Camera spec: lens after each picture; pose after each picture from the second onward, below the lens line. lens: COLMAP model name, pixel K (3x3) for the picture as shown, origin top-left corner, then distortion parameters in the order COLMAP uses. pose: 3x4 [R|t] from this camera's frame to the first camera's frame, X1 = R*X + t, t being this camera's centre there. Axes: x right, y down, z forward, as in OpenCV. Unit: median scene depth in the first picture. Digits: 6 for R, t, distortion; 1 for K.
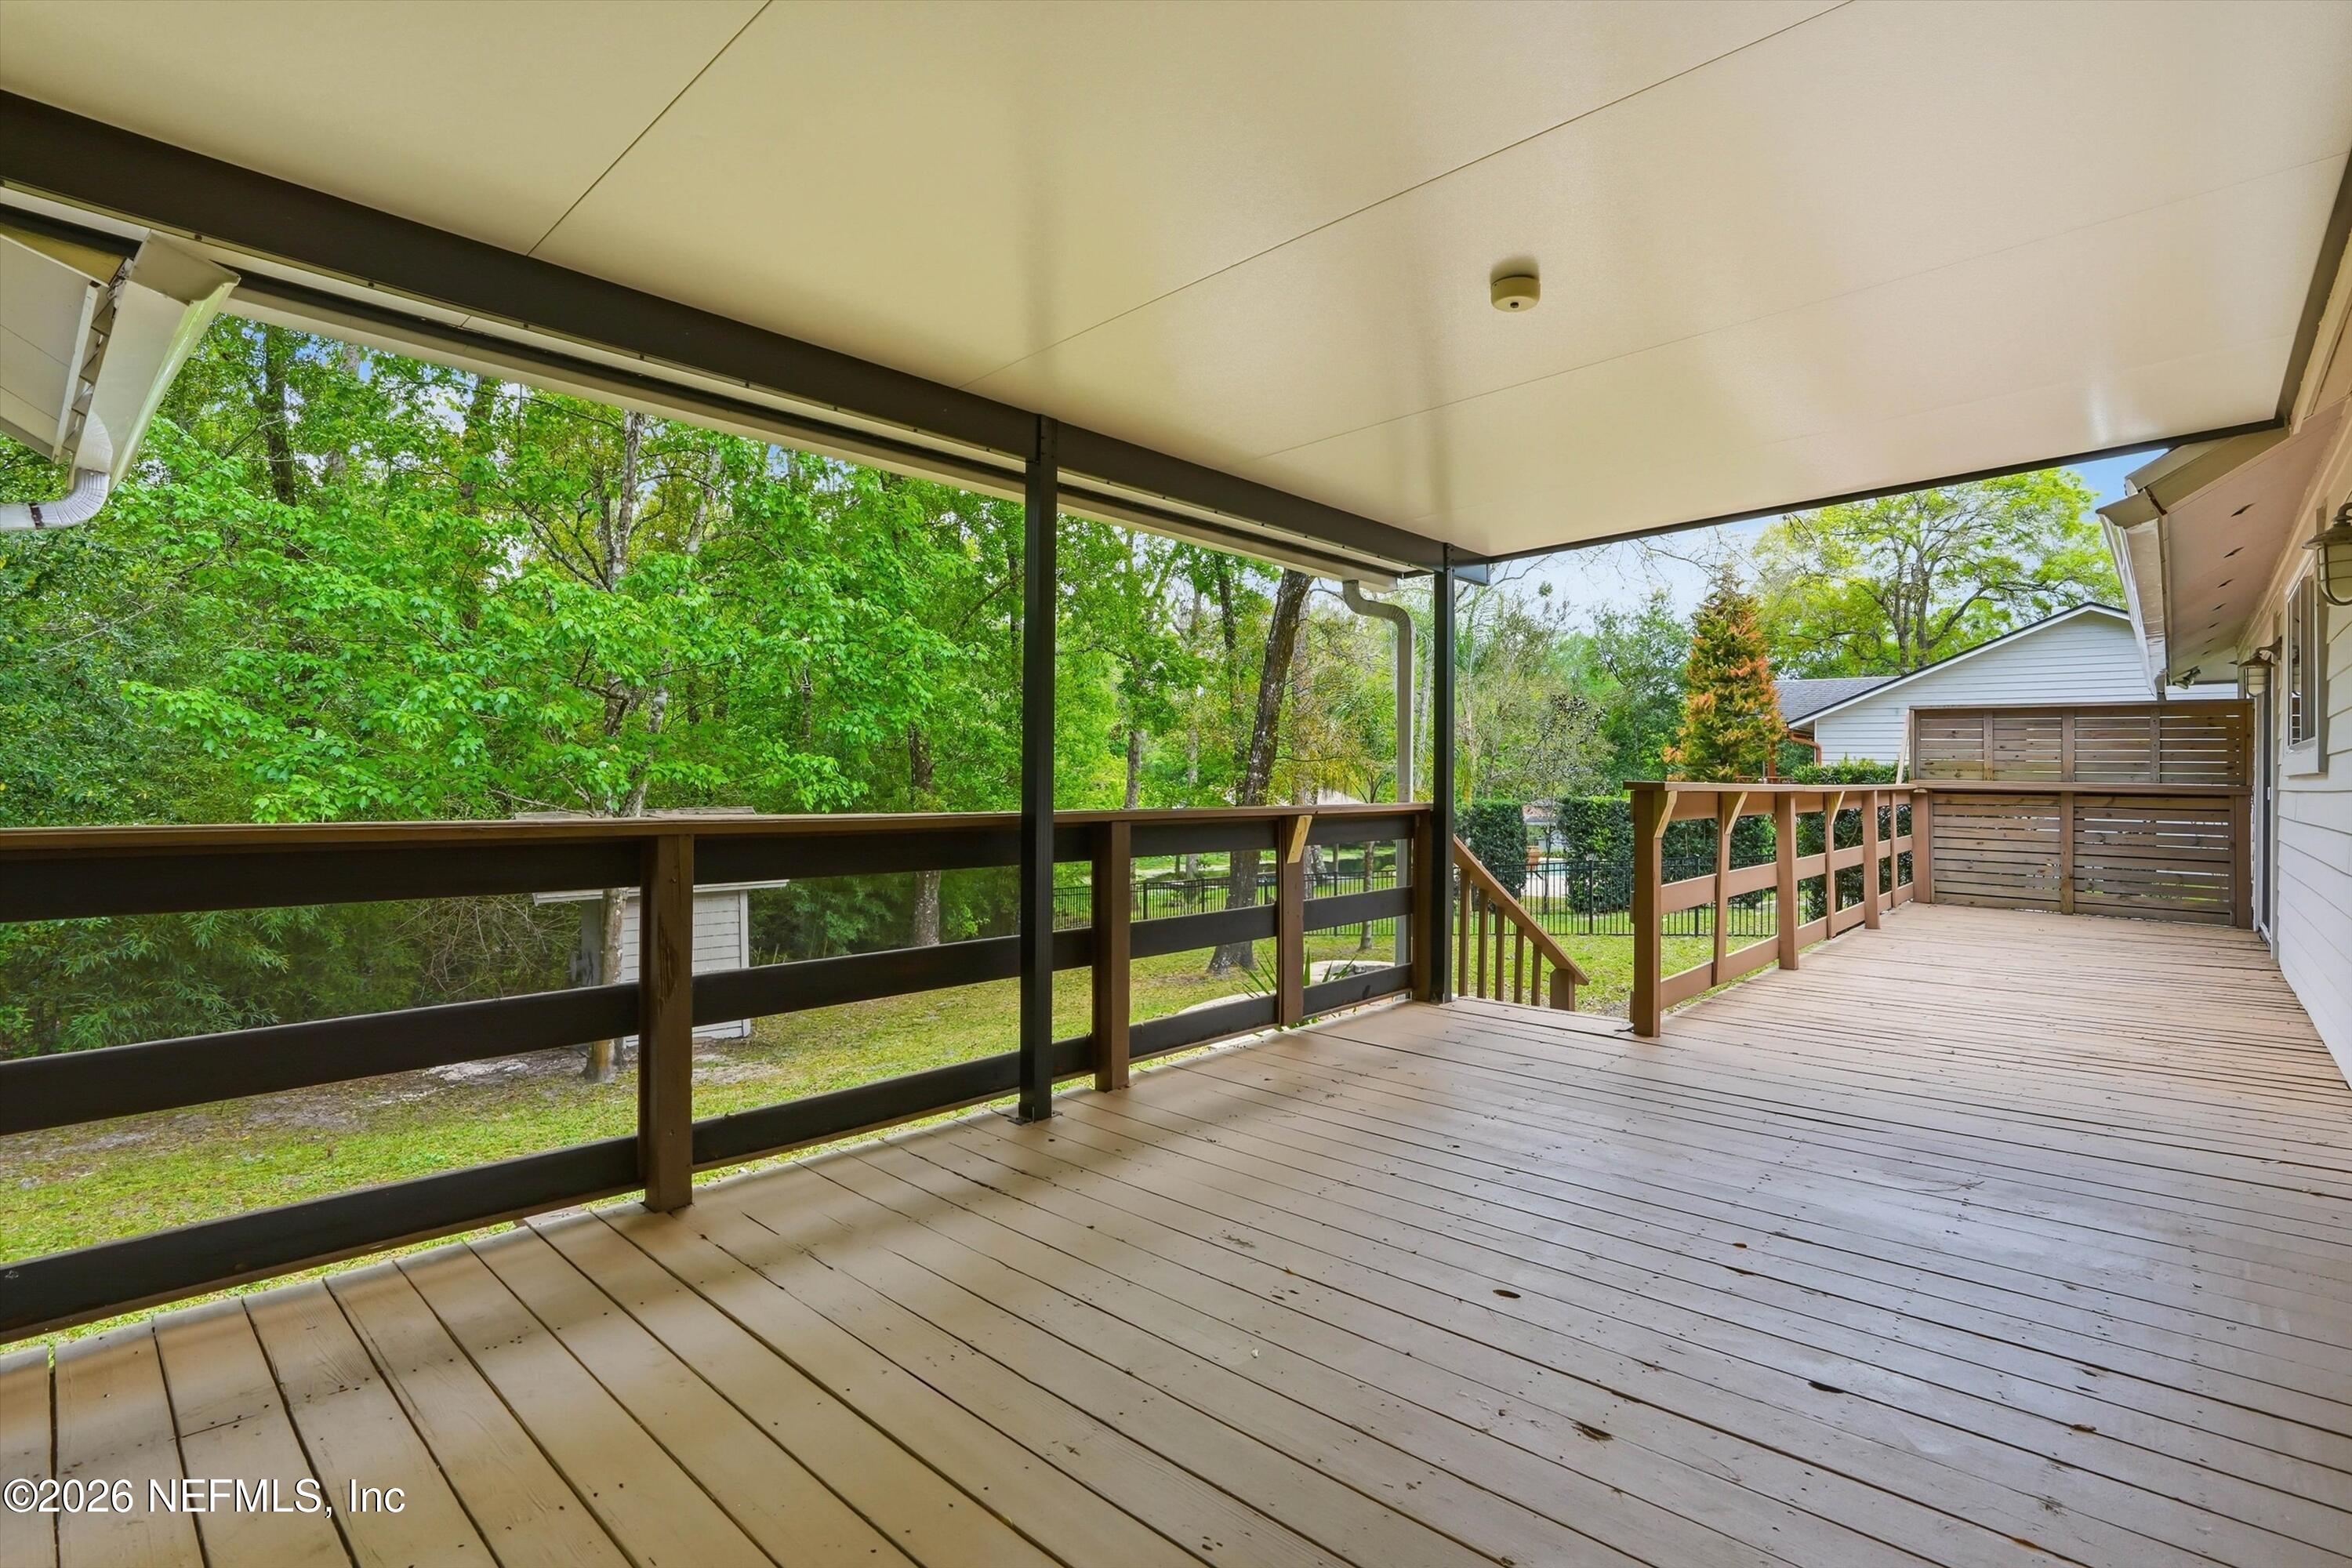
lens RADIAL K [[1105.0, 0, 1176.0], [0, 1105.0, 784.0], [0, 0, 1]] dist [-0.060294, 0.018708]
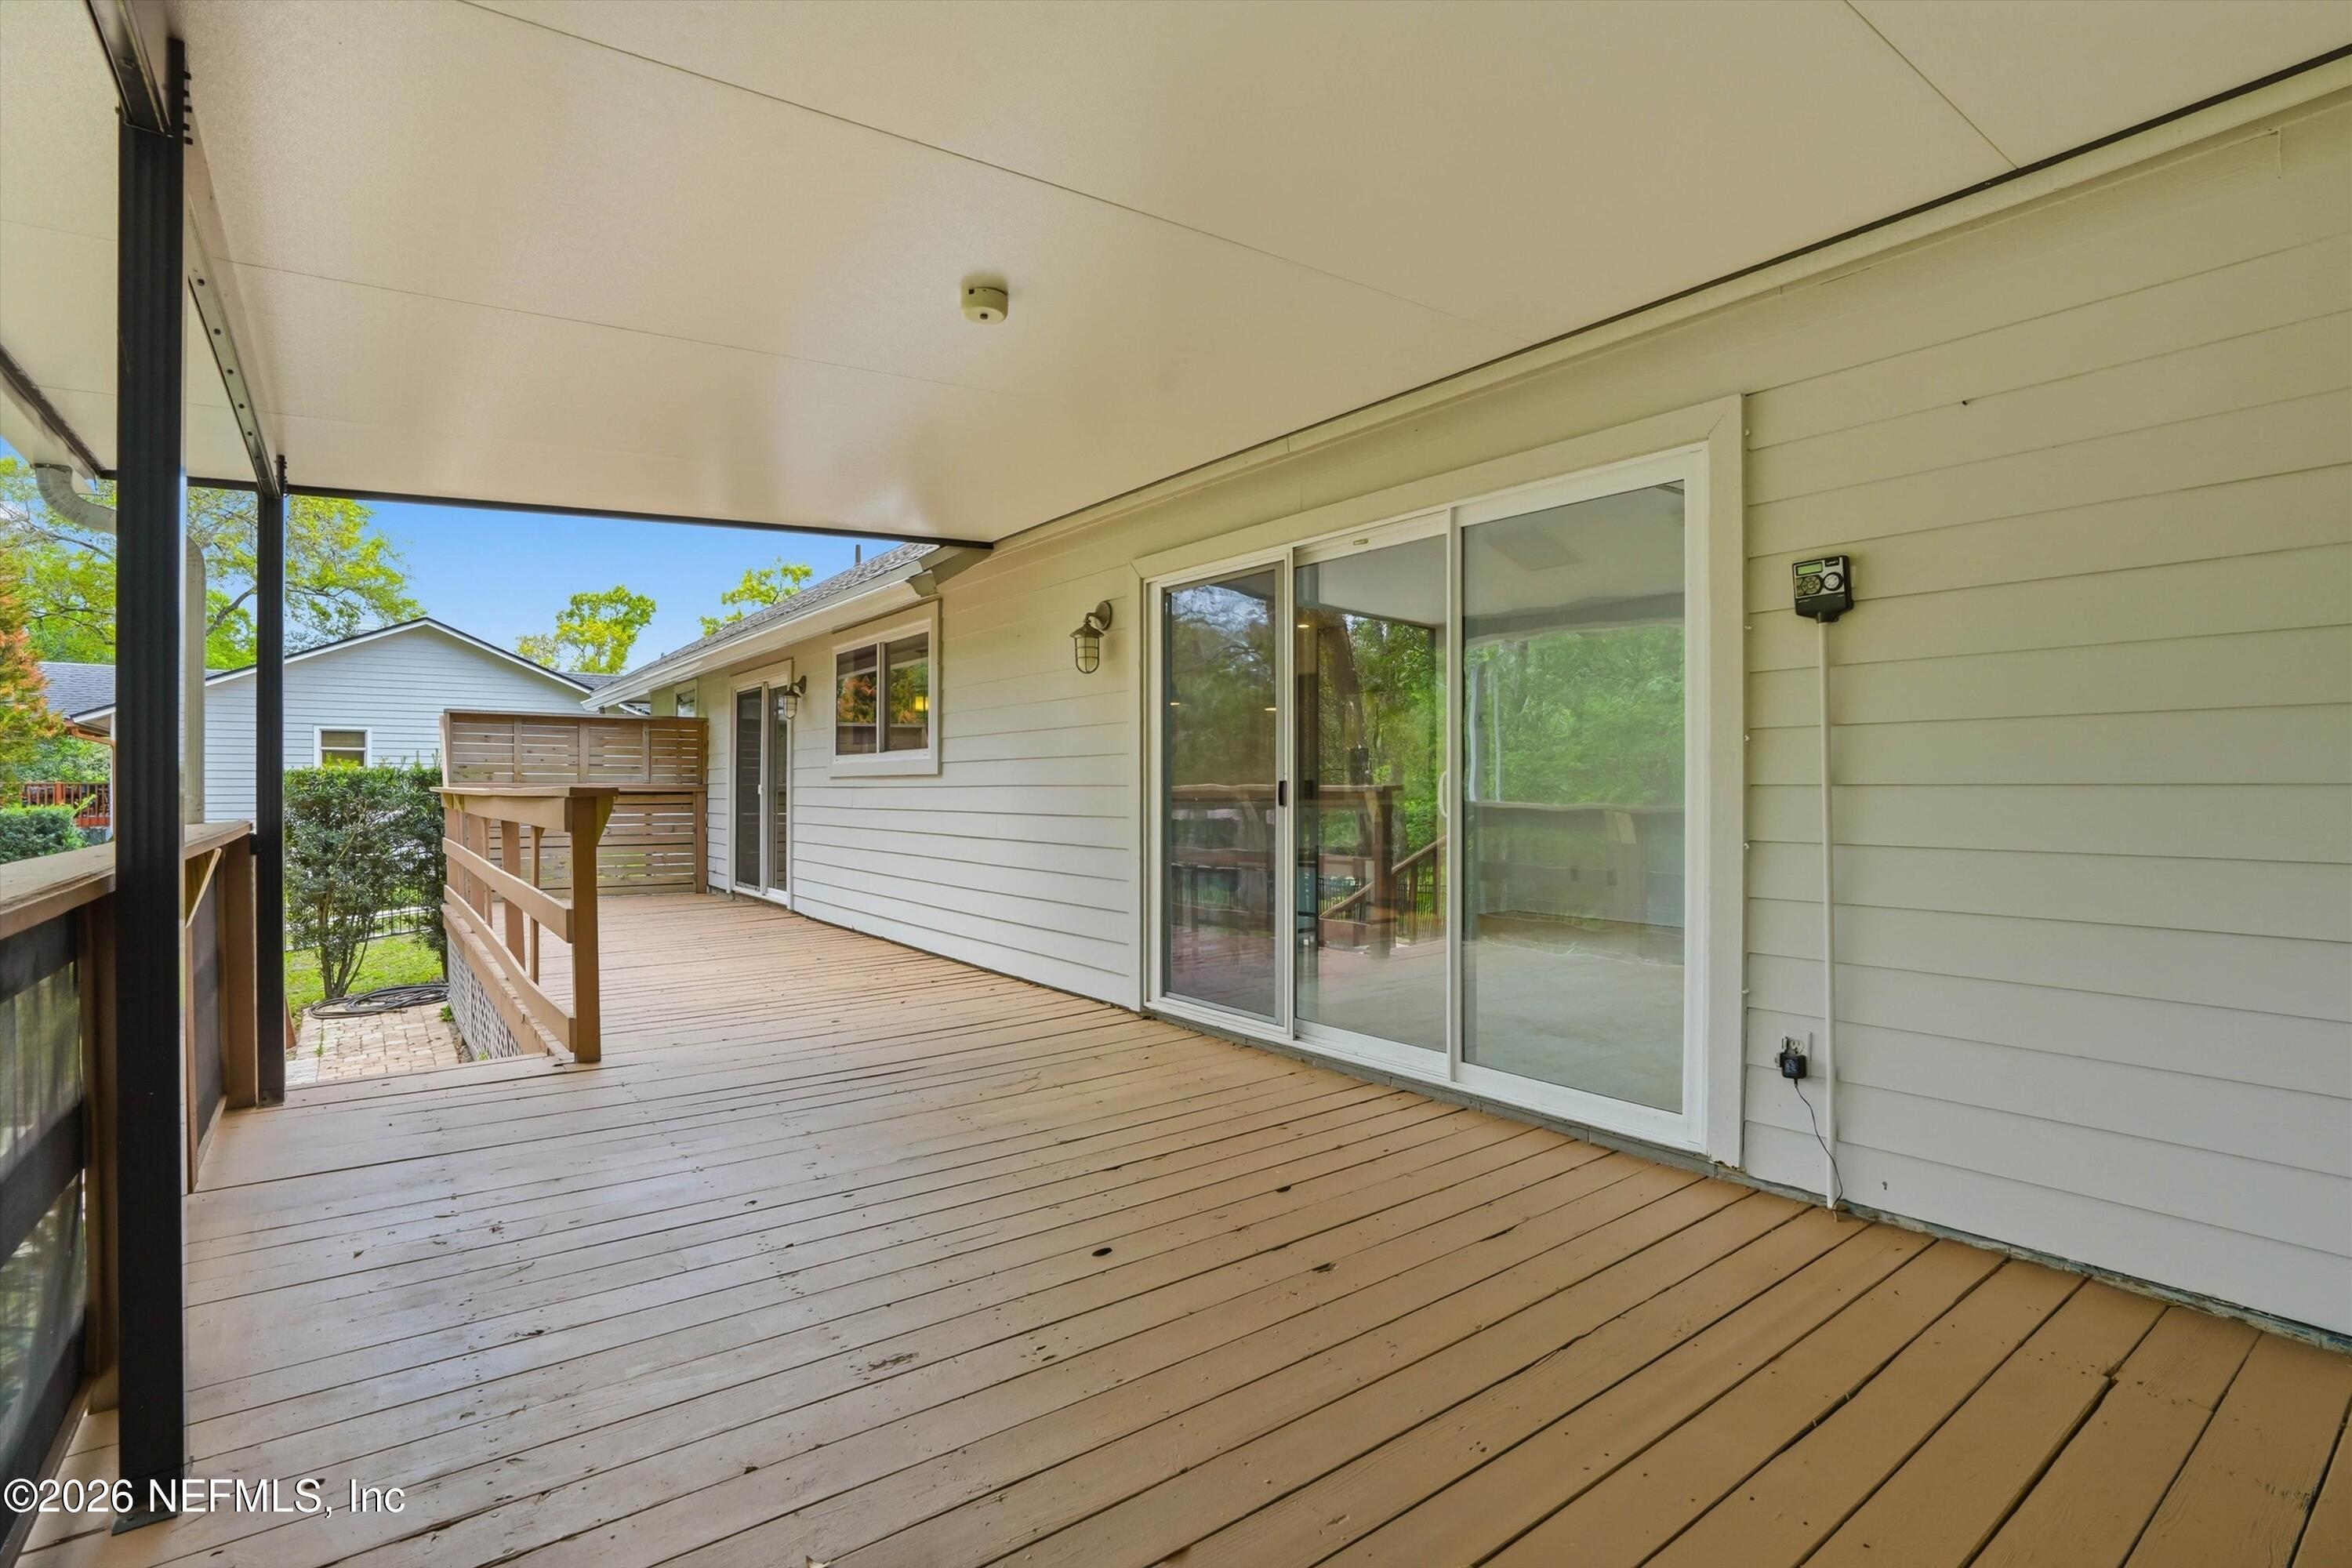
lens RADIAL K [[1095.0, 0, 1176.0], [0, 1095.0, 784.0], [0, 0, 1]] dist [-0.054687, -0.000133]
pose [[0.185260, -0.007956, 0.982657, -0.441782], [0.010977, 0.999922, 0.006026, -0.003049], [-0.982628, 0.009670, 0.185333, 0.427689]]
